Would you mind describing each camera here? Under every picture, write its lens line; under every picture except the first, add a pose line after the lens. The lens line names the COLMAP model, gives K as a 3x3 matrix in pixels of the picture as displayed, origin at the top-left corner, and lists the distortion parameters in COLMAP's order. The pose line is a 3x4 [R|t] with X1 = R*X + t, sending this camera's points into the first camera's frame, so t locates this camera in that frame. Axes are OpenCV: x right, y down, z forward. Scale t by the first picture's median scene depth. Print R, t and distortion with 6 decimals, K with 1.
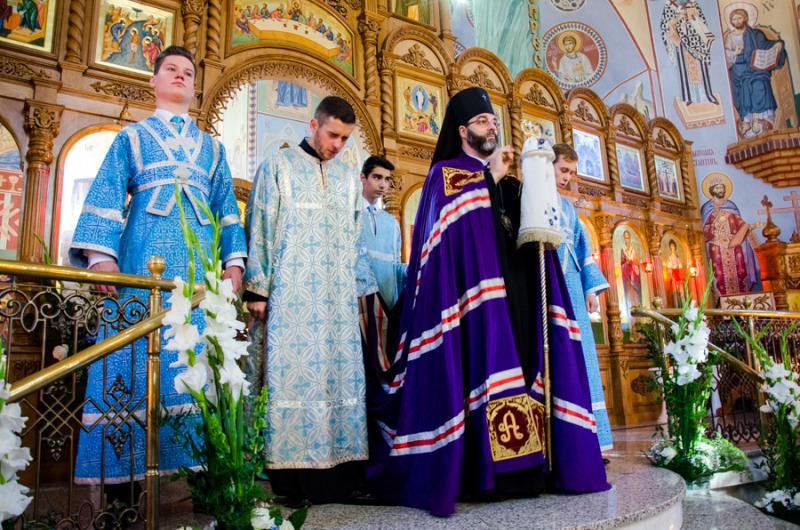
lens RADIAL K [[622.9, 0, 398.6], [0, 622.9, 267.8], [0, 0, 1]] dist [-0.157571, 0.123633]
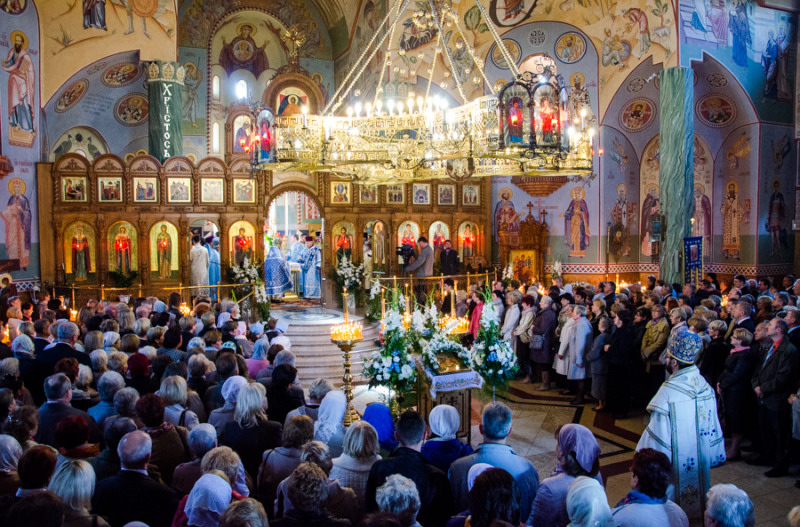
lens RADIAL K [[641.8, 0, 405.6], [0, 641.8, 254.0], [0, 0, 1]] dist [-0.125850, 0.051564]
pose [[0.986817, 0.037711, -0.157386, 0.587467], [0.000015, 0.972452, 0.233103, -0.487164], [0.161841, -0.230032, 0.959632, -1.348459]]
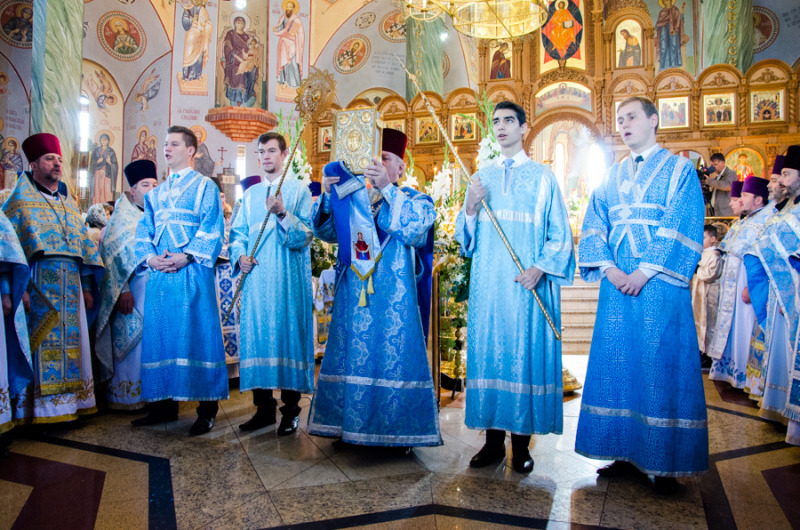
lens RADIAL K [[622.9, 0, 395.4], [0, 622.9, 264.6], [0, 0, 1]] dist [-0.157571, 0.123633]
pose [[0.549938, 0.038918, -0.834298, 0.954966], [0.135988, 0.981412, 0.135419, -0.108926], [0.824060, -0.187927, 0.534423, -0.597844]]
